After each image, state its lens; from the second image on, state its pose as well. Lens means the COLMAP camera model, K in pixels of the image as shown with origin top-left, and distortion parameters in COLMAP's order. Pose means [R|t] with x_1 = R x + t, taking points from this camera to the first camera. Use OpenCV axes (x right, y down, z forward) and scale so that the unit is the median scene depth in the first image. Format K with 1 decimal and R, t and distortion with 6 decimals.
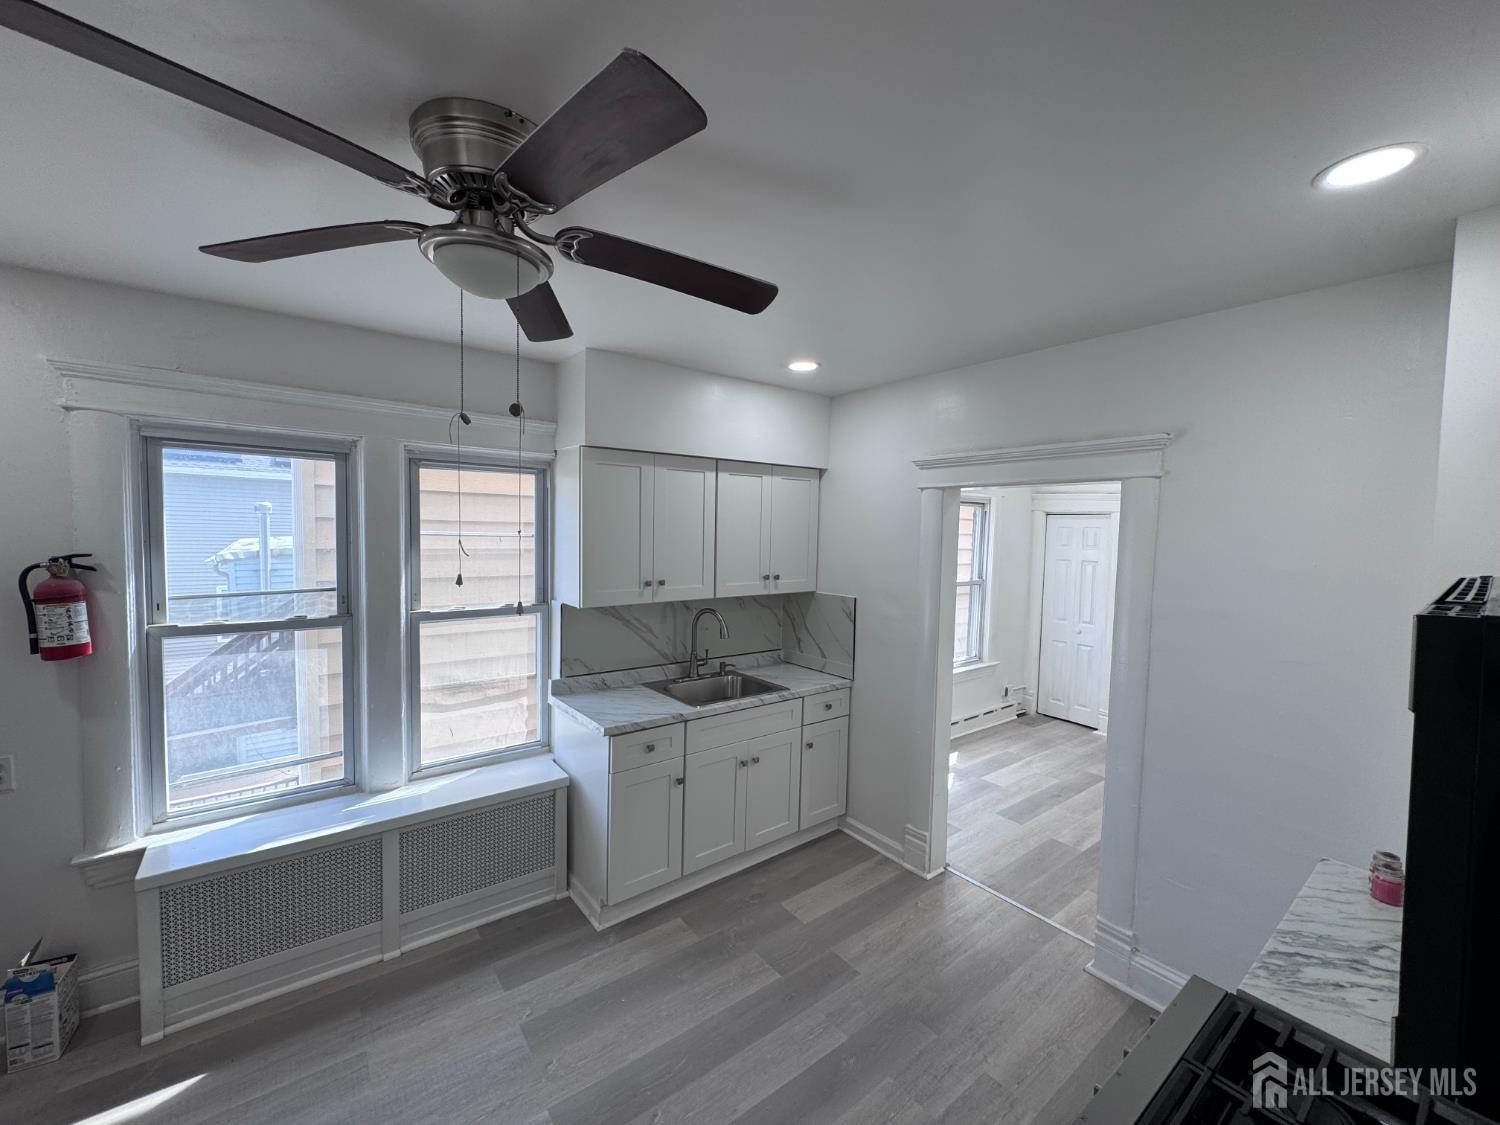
lens RADIAL K [[598.4, 0, 750.3], [0, 598.4, 564.5], [0, 0, 1]] dist [-0.009146, 0.001199]
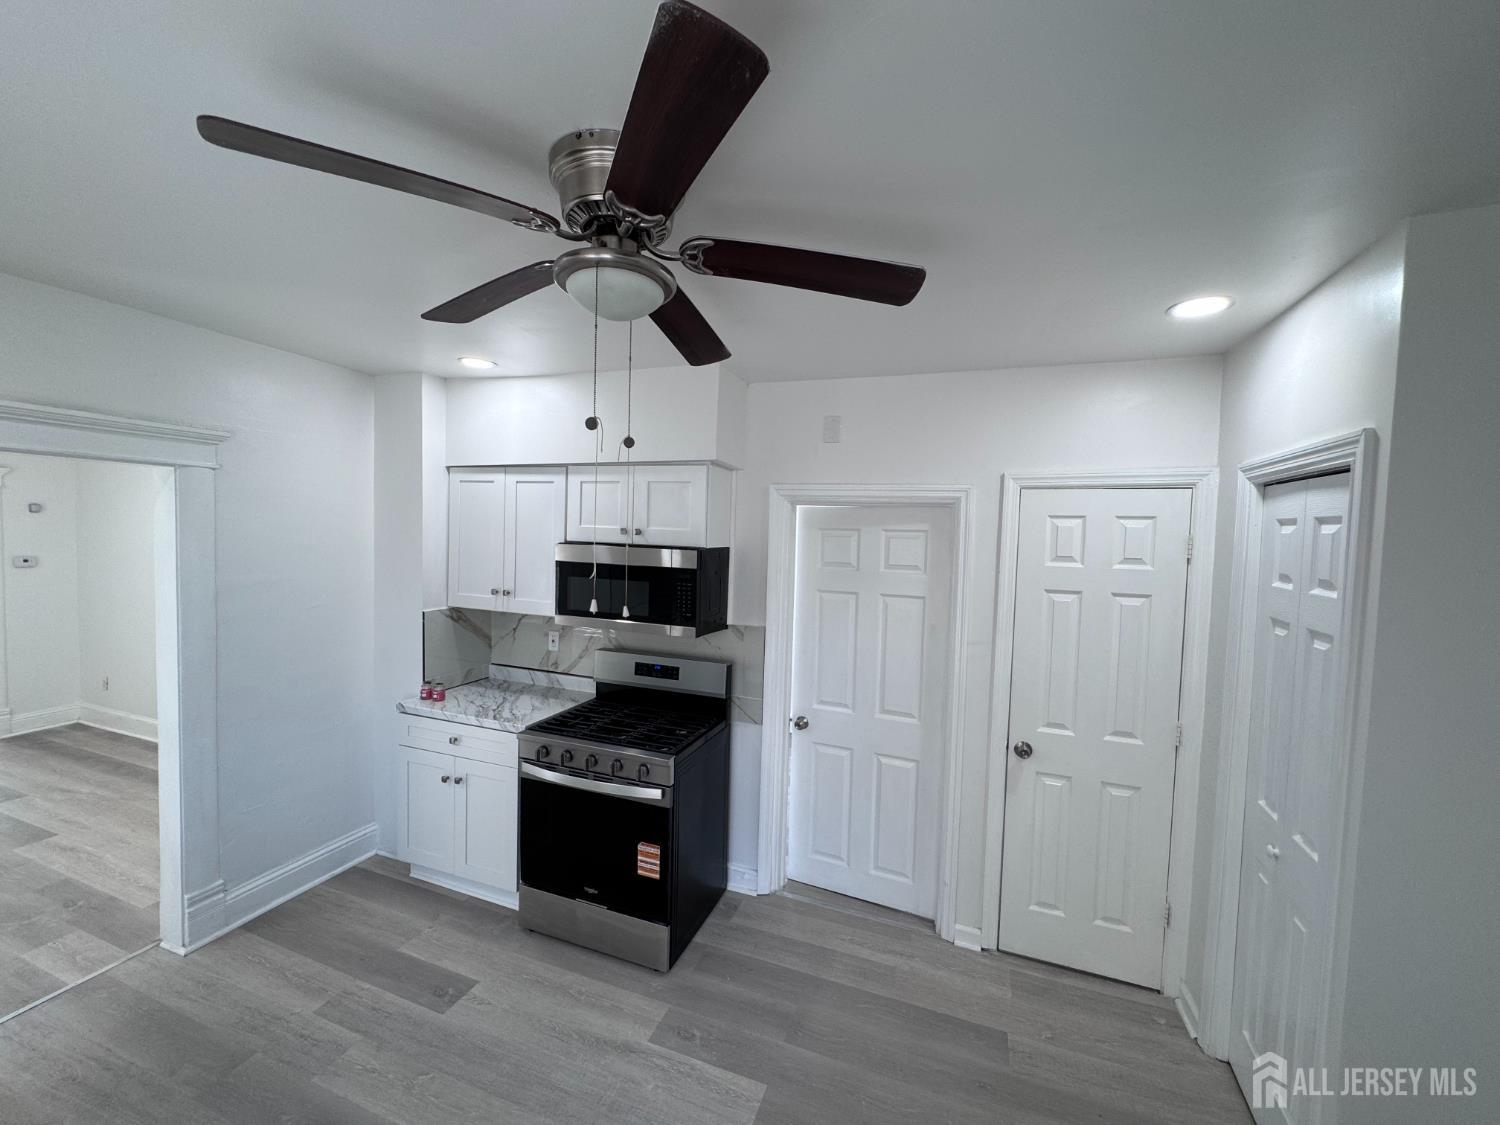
lens RADIAL K [[598.4, 0, 747.2], [0, 598.4, 561.9], [0, 0, 1]] dist [-0.009146, 0.001199]
pose [[-0.534293, -0.075382, 0.841931, -0.321598], [0.006963, 0.995589, 0.093559, -0.028274], [-0.845270, 0.055851, -0.531412, 0.303570]]
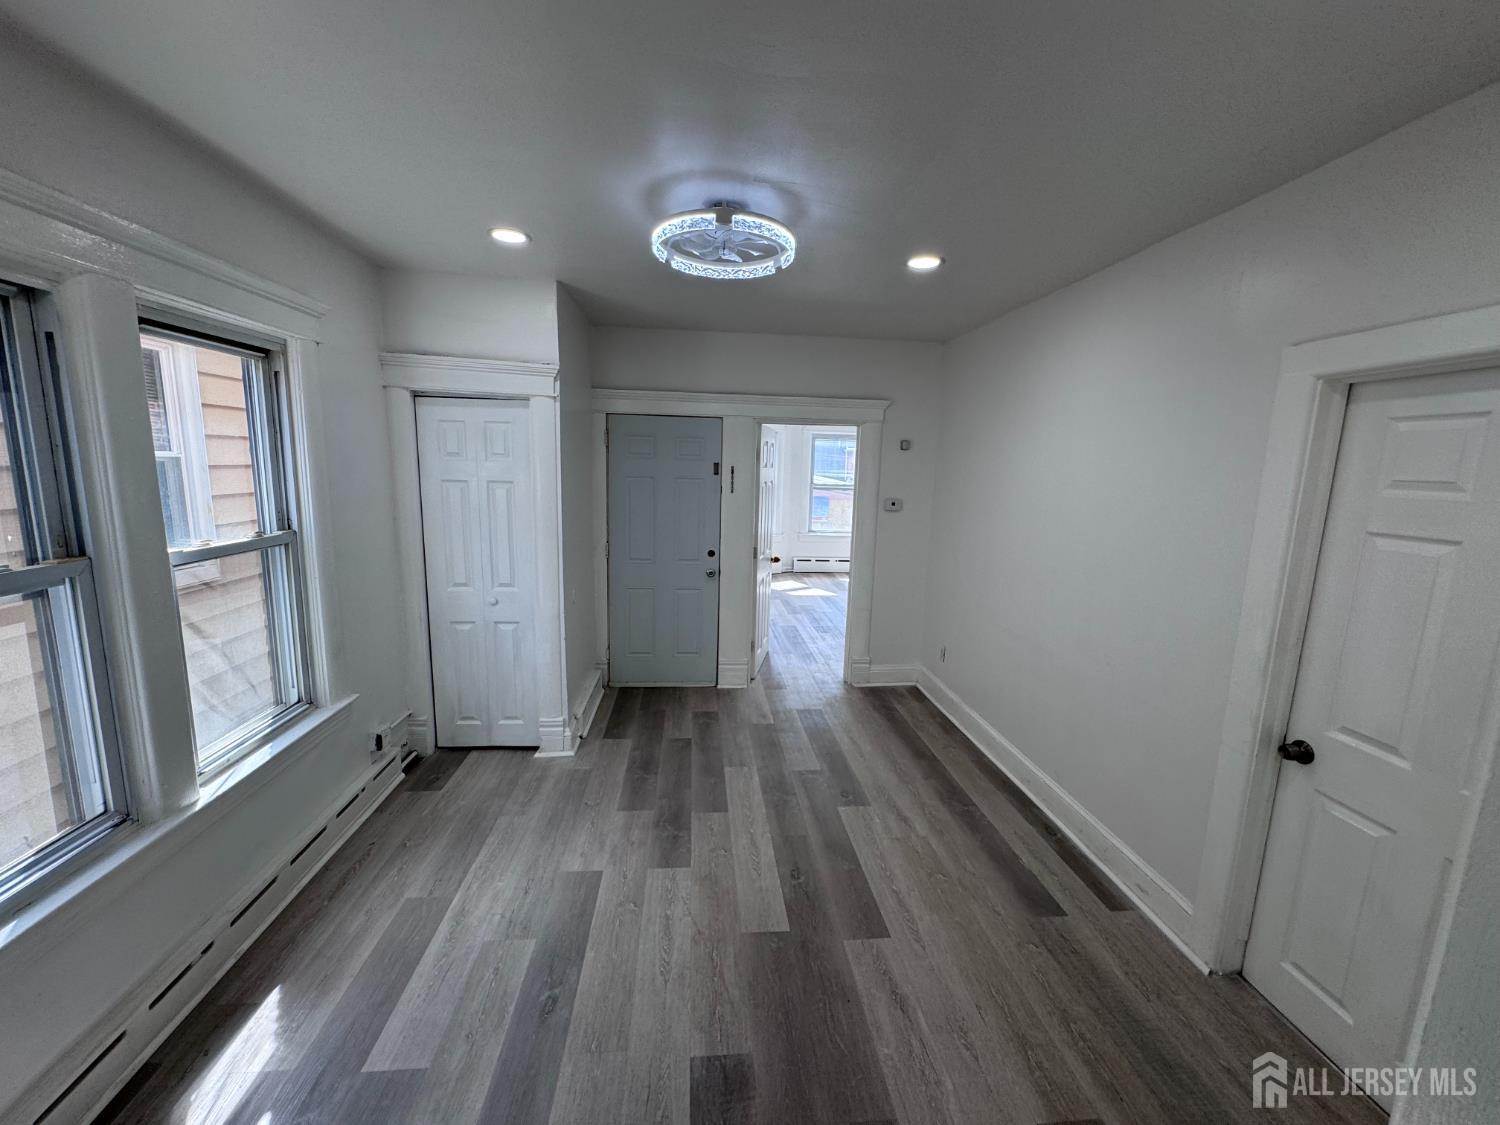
lens RADIAL K [[598.4, 0, 753.4], [0, 598.4, 559.5], [0, 0, 1]] dist [-0.009146, 0.001199]
pose [[0.521446, -0.148628, 0.840240, 0.193088], [0.030765, 0.987348, 0.155557, -0.013039], [-0.852729, -0.055265, 0.519421, 0.476594]]
